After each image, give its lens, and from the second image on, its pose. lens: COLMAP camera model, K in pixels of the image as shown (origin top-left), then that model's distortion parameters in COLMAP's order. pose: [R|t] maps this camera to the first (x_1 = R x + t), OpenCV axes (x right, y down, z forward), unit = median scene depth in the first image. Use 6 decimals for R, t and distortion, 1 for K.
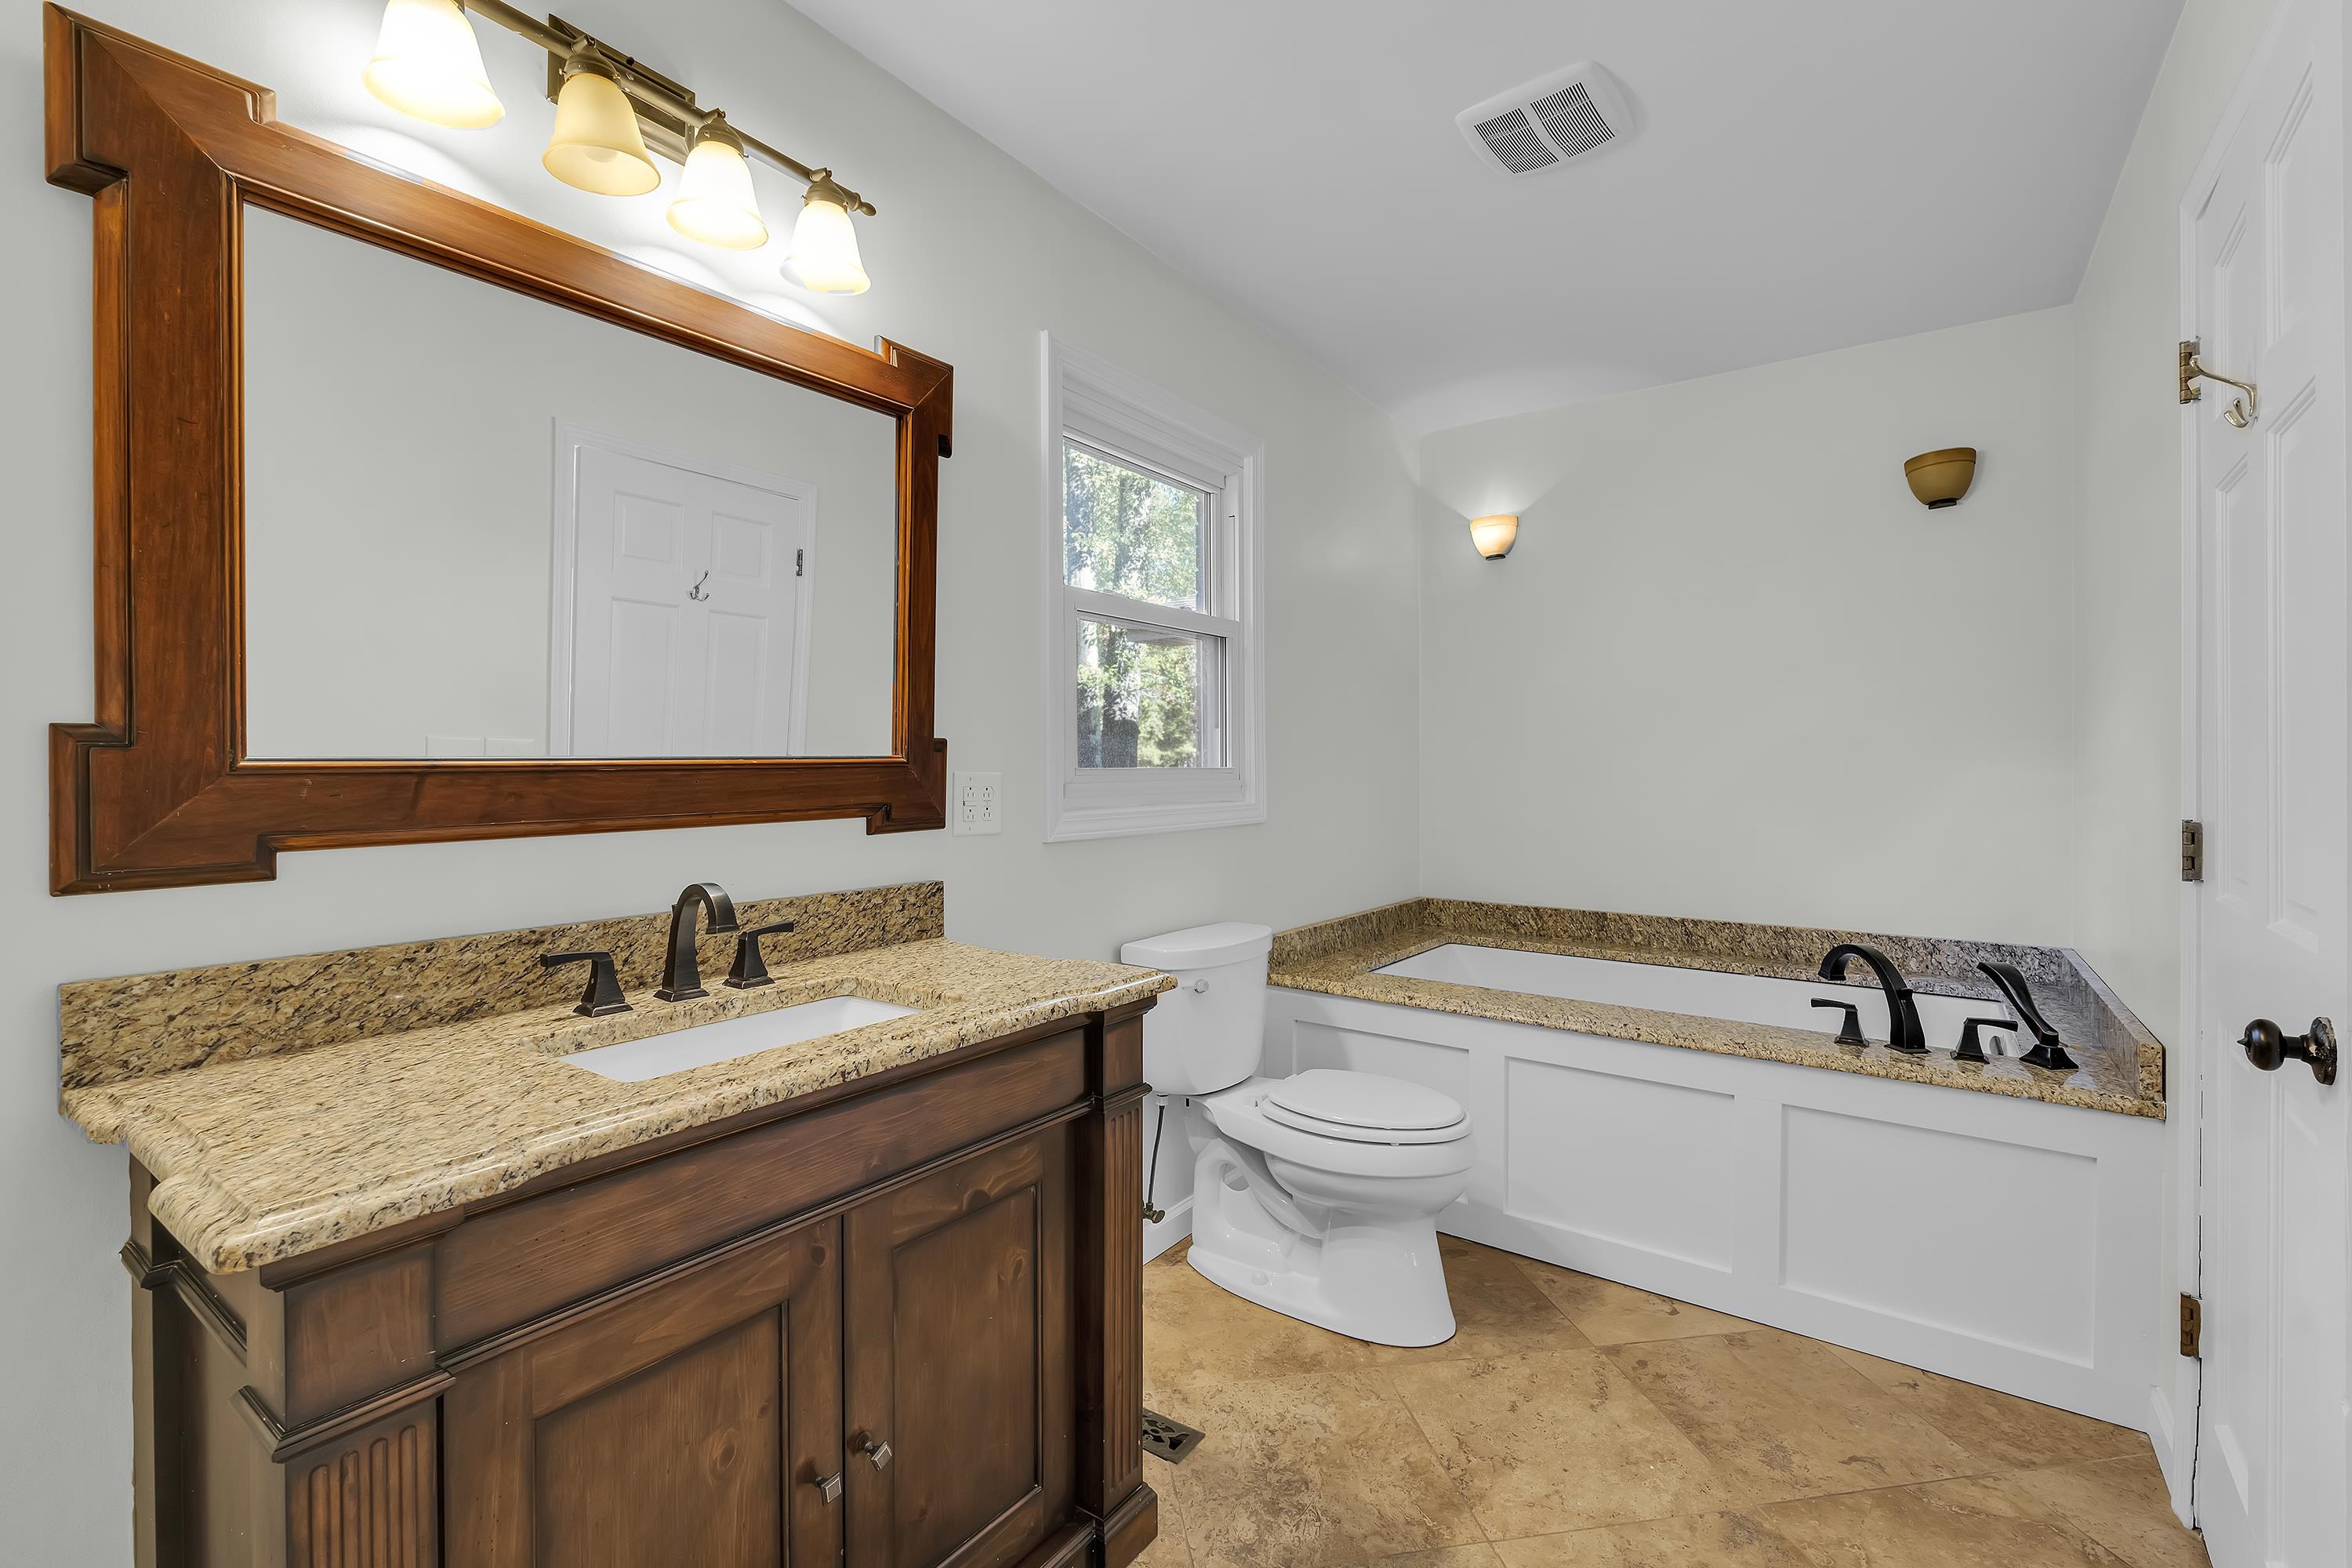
lens RADIAL K [[1008.5, 0, 1185.0], [0, 1008.5, 773.1], [0, 0, 1]] dist [-0.014019, 0.002283]
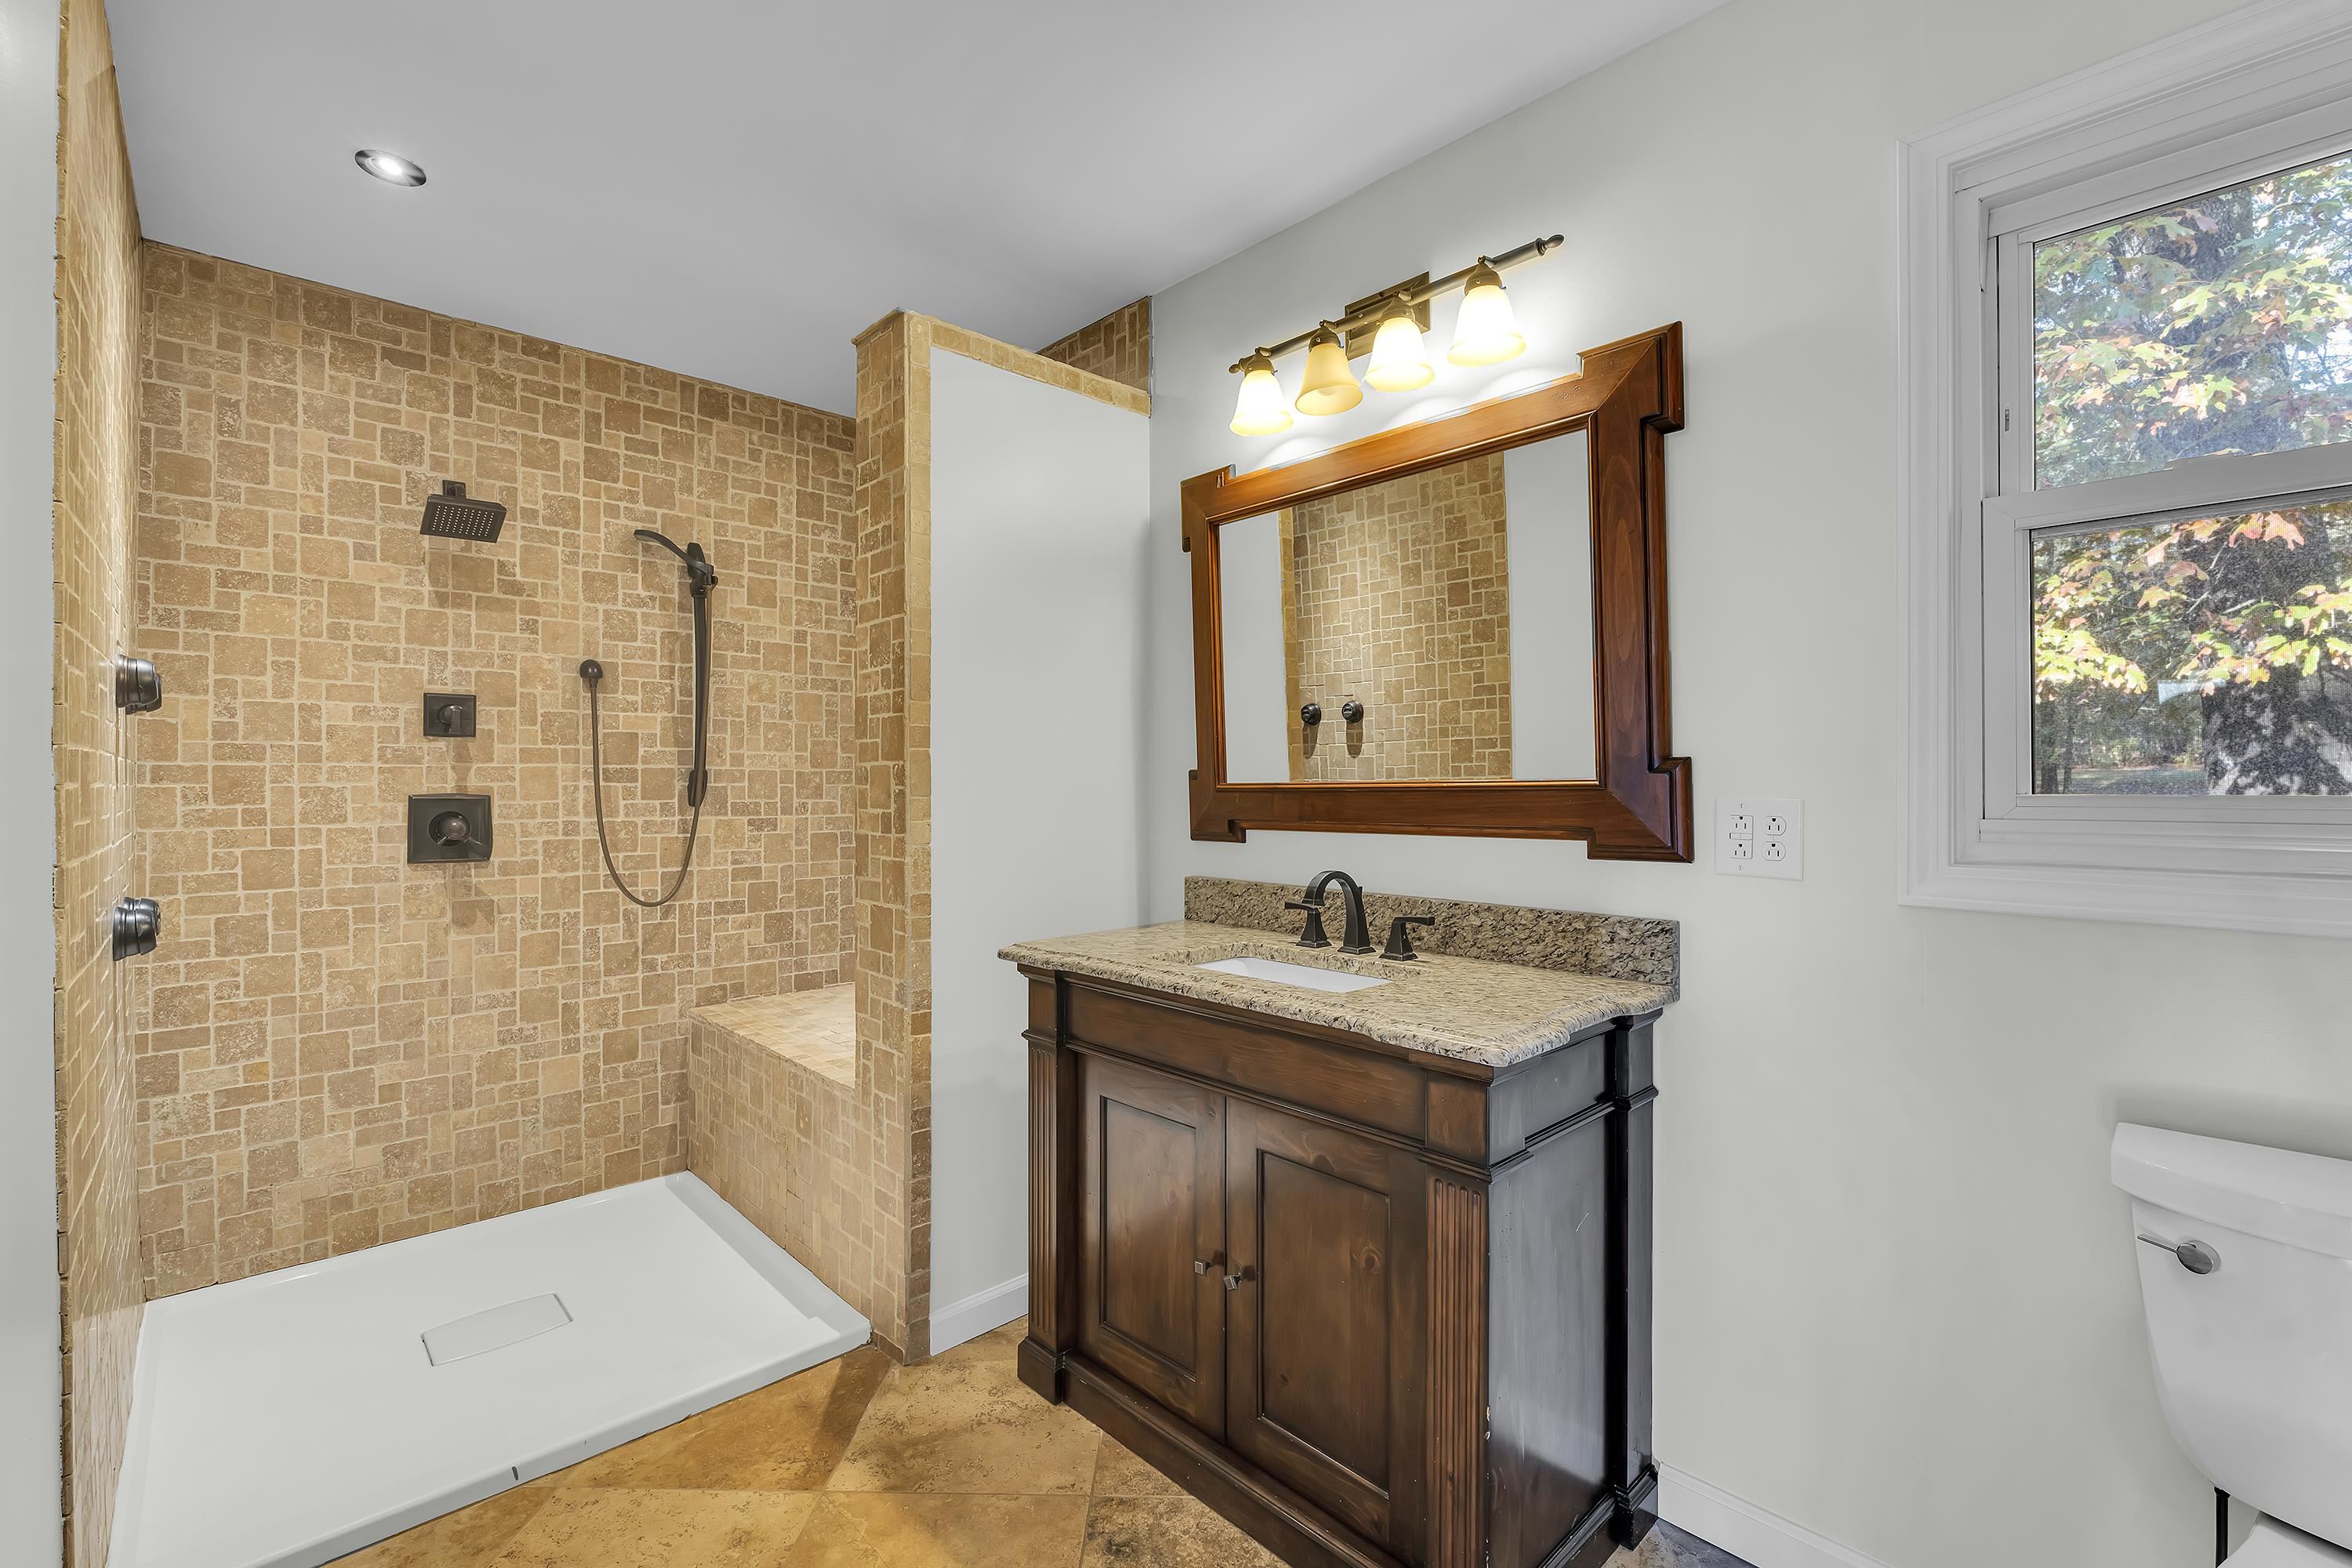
lens RADIAL K [[1008.5, 0, 1182.1], [0, 1008.5, 783.3], [0, 0, 1]] dist [-0.014019, 0.002283]
pose [[-0.178480, -0.001204, -0.983943, 0.770570], [-0.008259, 0.999966, 0.000275, -0.009752], [0.983909, 0.008176, -0.178484, 0.835402]]
